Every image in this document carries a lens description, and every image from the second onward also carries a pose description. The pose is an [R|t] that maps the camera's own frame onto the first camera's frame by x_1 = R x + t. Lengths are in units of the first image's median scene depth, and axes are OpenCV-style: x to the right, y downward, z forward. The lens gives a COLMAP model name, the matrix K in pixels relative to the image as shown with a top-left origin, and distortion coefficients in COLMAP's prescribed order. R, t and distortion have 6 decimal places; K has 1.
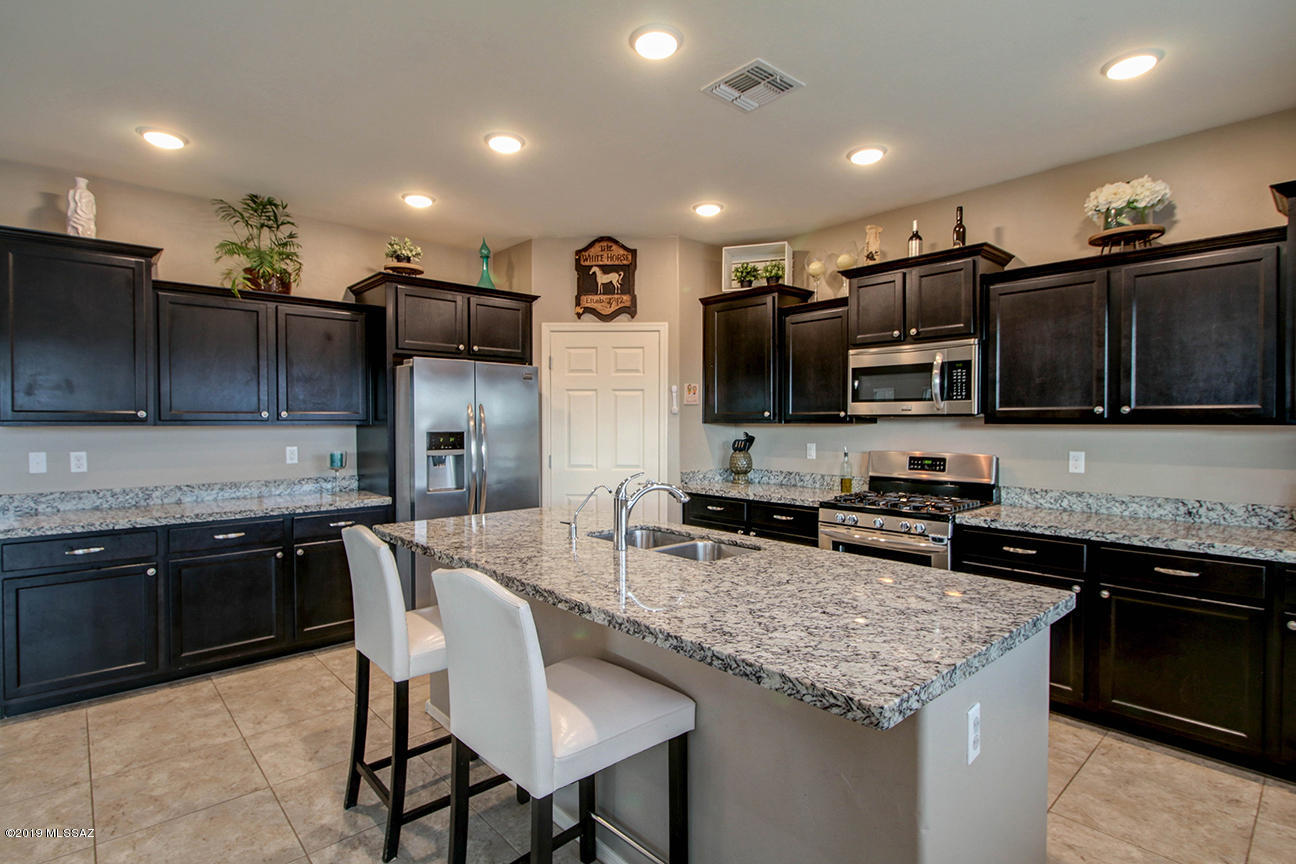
lens RADIAL K [[631.2, 0, 643.7], [0, 631.2, 429.8], [0, 0, 1]] dist [0.010307, -0.007246]
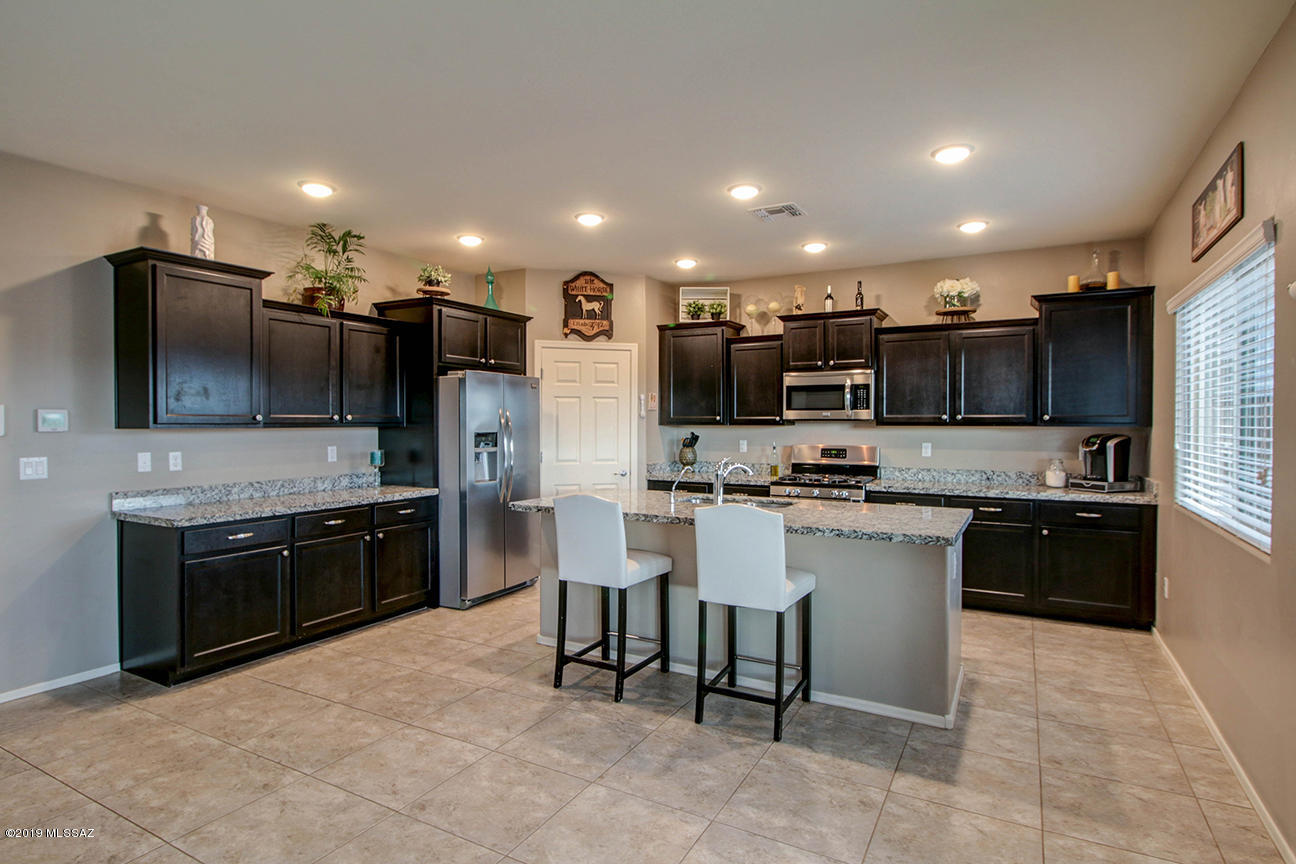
lens RADIAL K [[678.8, 0, 643.1], [0, 678.8, 427.2], [0, 0, 1]] dist [0.010190, -0.000487]
pose [[0.946928, -0.001399, 0.321442, -0.472273], [0.003110, 0.999984, -0.004809, 0.000570], [-0.321430, 0.005553, 0.946917, -0.336780]]
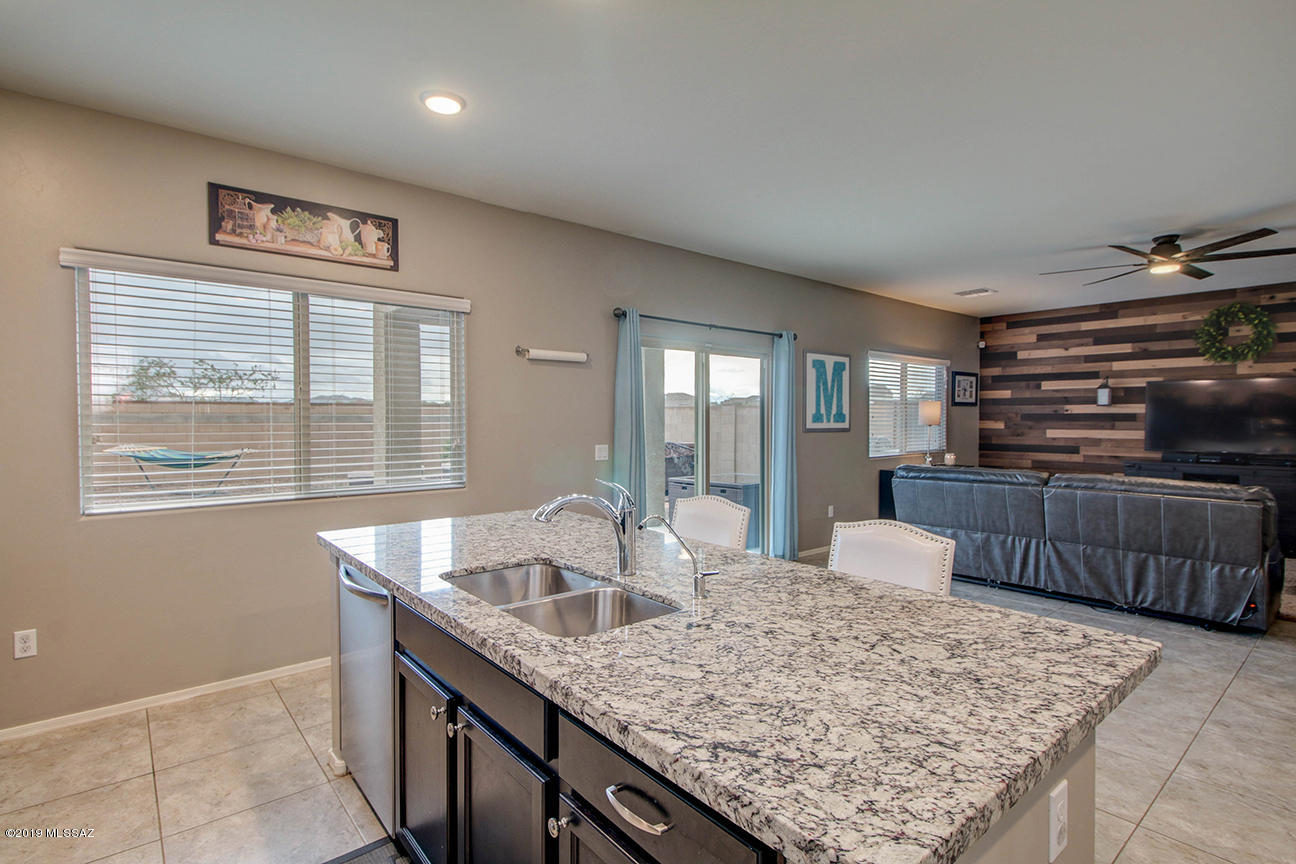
lens RADIAL K [[631.2, 0, 643.9], [0, 631.2, 426.8], [0, 0, 1]] dist [0.010307, -0.007246]
pose [[-0.999278, -0.000467, 0.037983, -0.056835], [0.000742, 0.999494, 0.031812, -0.013039], [-0.037979, 0.031817, -0.998772, 1.116803]]
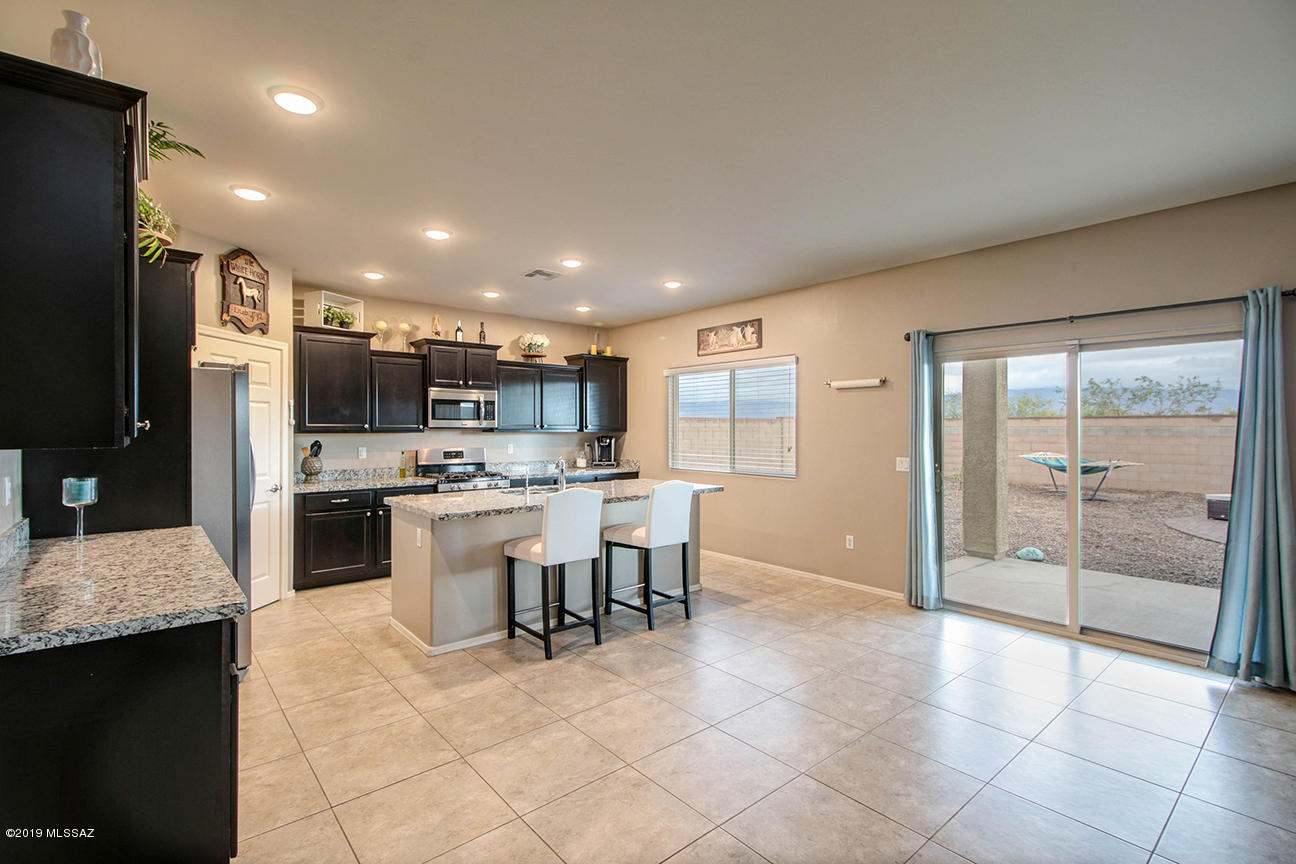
lens RADIAL K [[590.7, 0, 642.3], [0, 590.7, 426.3], [0, 0, 1]] dist [0.022762, -0.000178]
pose [[0.033138, 0.005019, 0.999438, -1.235806], [0.016180, 0.999854, -0.005558, -0.008824], [-0.999320, 0.016355, 0.033052, 0.415447]]
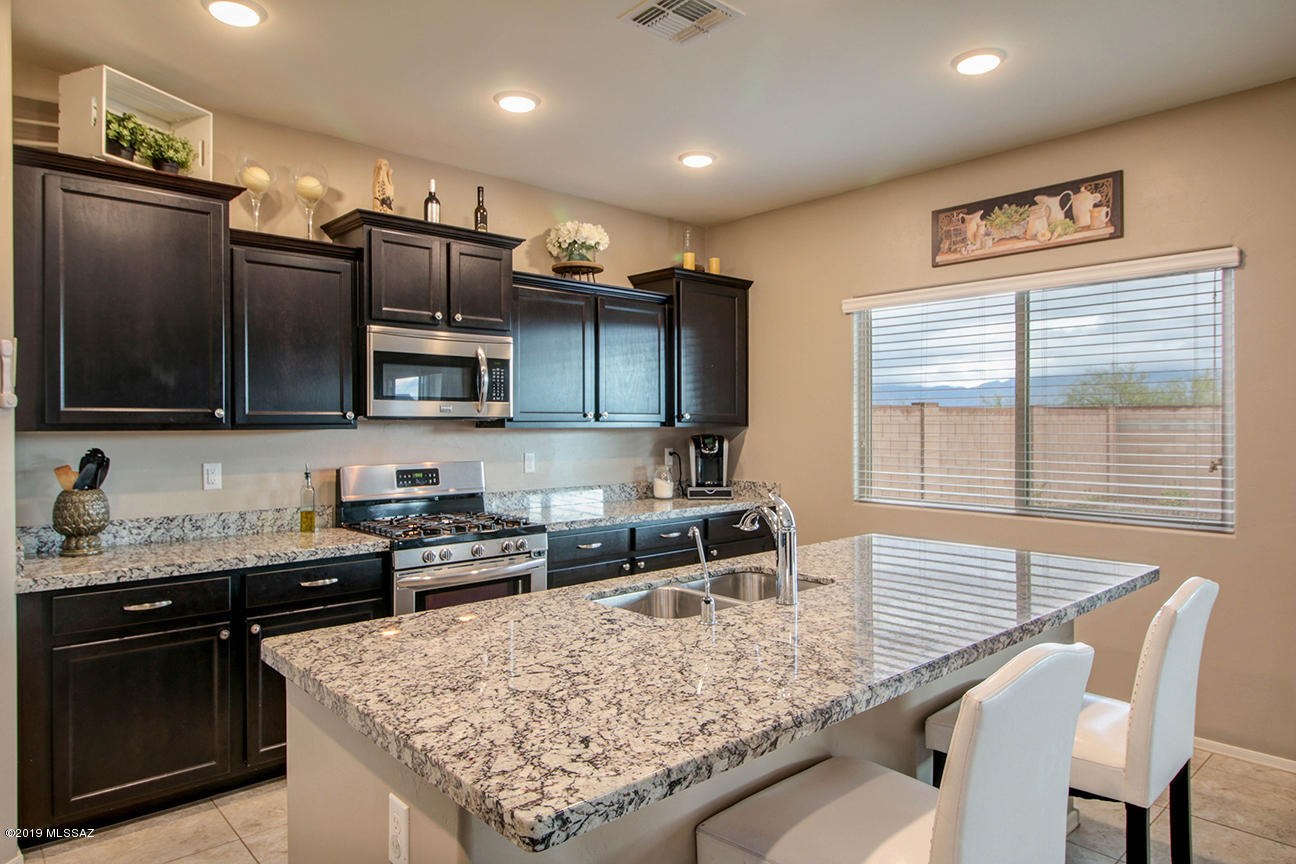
lens RADIAL K [[785.0, 0, 641.3], [0, 785.0, 426.4], [0, 0, 1]] dist [-0.001969, 0.002890]
pose [[-0.003874, -0.002225, 0.999990, -0.575405], [0.017755, 0.999840, 0.002294, -0.009250], [-0.999835, 0.017764, -0.003834, 0.727890]]
